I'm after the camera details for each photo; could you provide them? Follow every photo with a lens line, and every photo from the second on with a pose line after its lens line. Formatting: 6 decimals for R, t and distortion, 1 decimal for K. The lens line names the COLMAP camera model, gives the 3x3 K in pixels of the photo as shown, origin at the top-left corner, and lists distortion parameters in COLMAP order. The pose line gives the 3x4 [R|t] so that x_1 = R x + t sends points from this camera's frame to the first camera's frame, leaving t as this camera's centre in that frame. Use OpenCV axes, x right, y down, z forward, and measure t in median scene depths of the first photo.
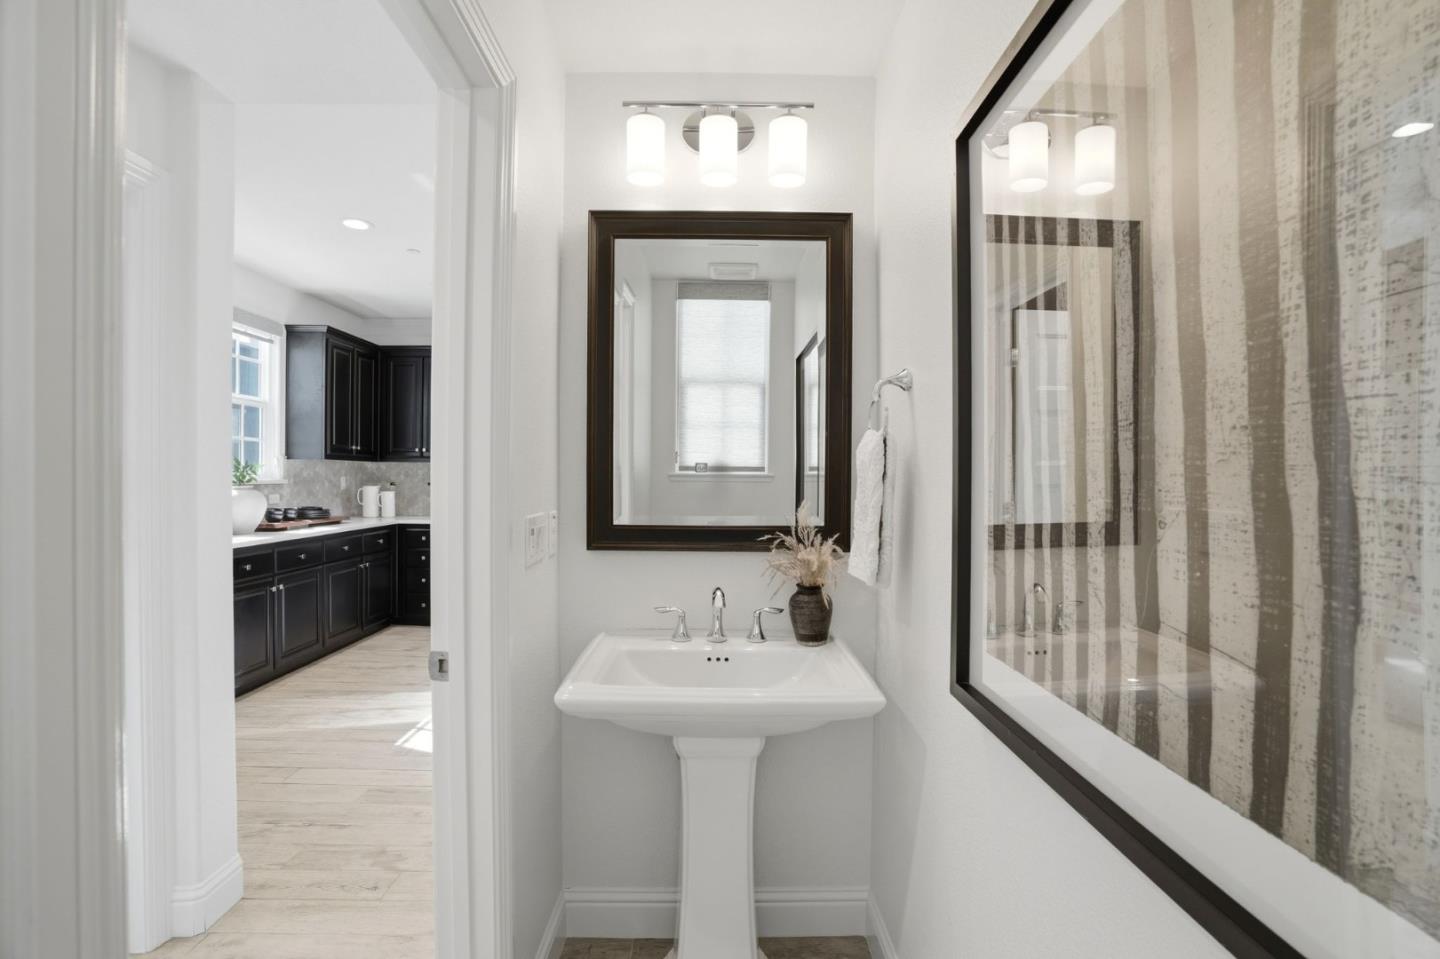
lens RADIAL K [[675.0, 0, 712.8], [0, 675.0, 477.9], [0, 0, 1]] dist [-0.030323, 0.000583]
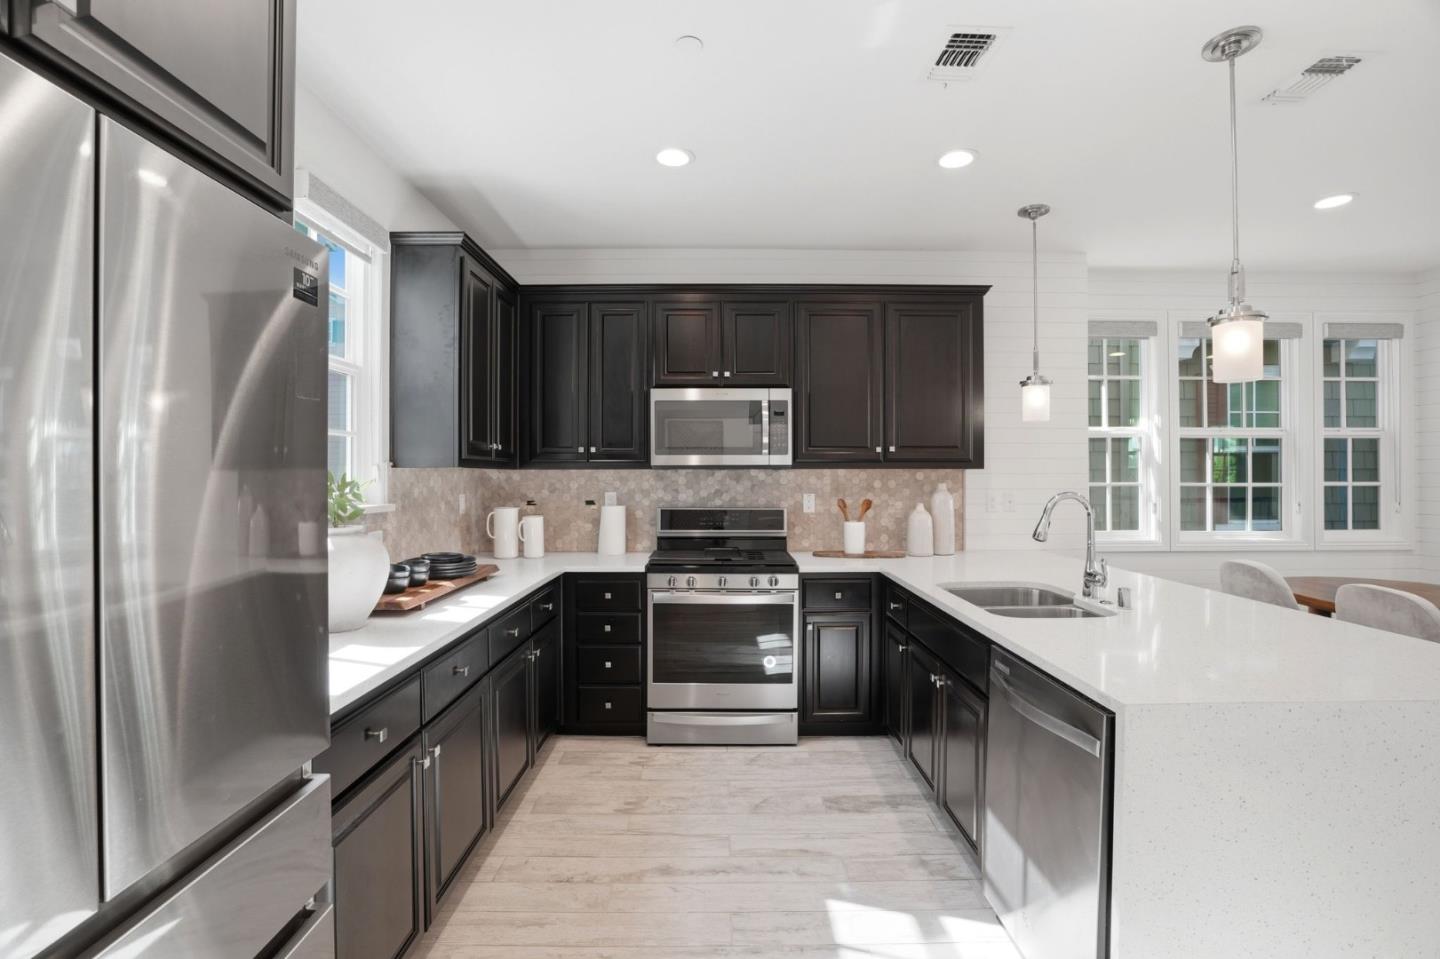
lens RADIAL K [[675.0, 0, 726.0], [0, 675.0, 472.7], [0, 0, 1]] dist [-0.030323, 0.000583]
pose [[0.999956, -0.007172, 0.006000, -0.357029], [0.007213, 0.999950, -0.006859, -0.017803], [-0.005950, 0.006902, 0.999958, 0.426464]]
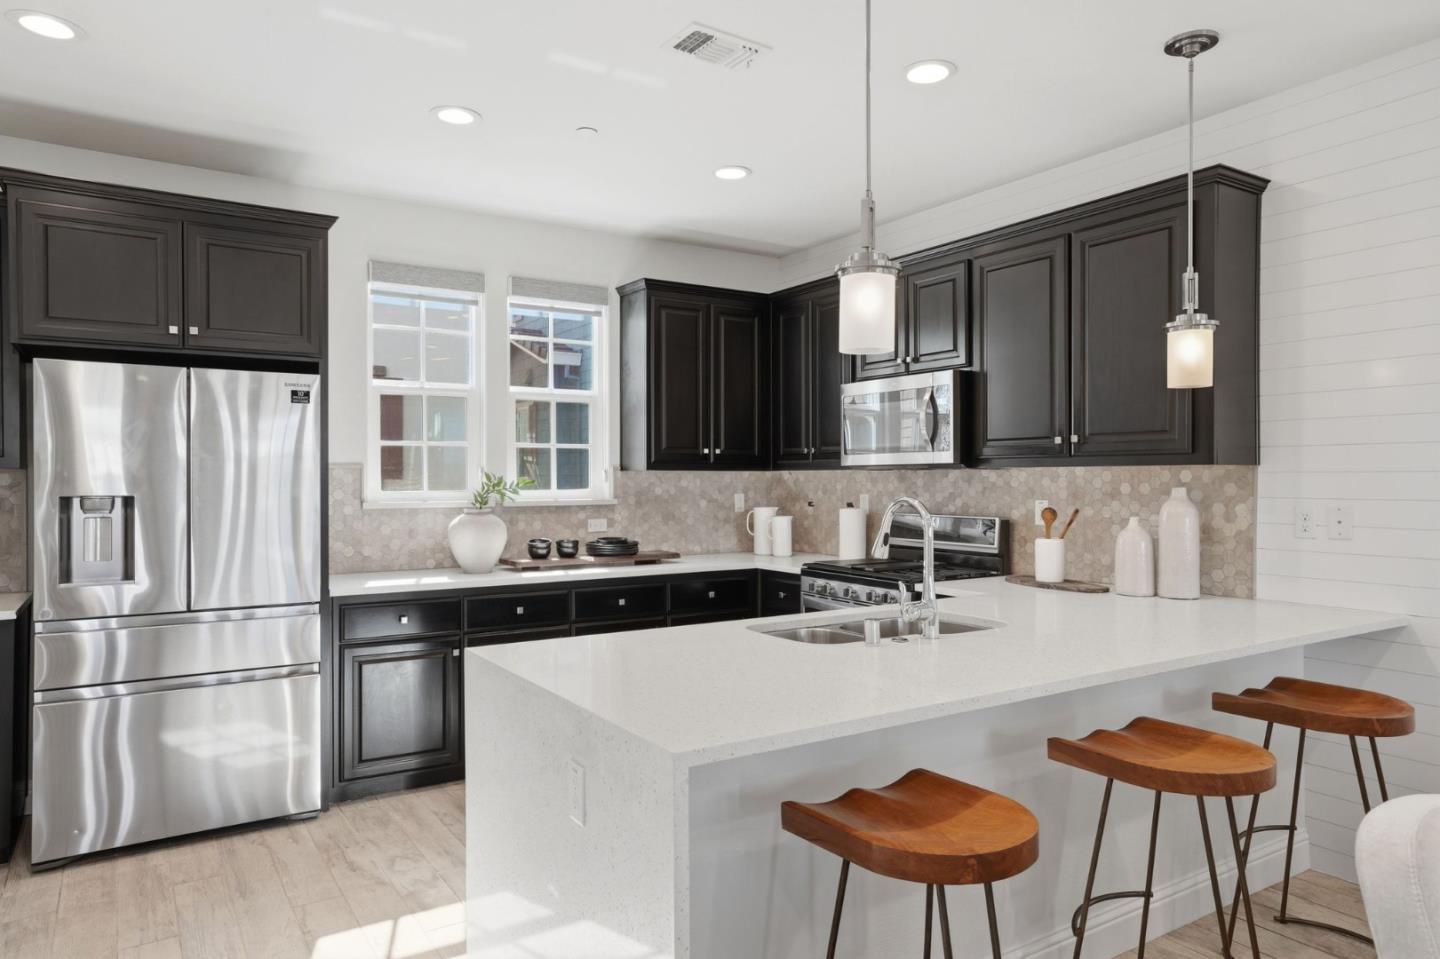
lens RADIAL K [[920.7, 0, 715.7], [0, 920.7, 484.5], [0, 0, 1]] dist [0.010336, 0.003015]
pose [[0.536960, -0.002238, -0.843605, 0.270870], [0.003863, 0.999993, -0.000195, -0.012580], [0.843599, -0.003154, 0.536964, 0.543117]]
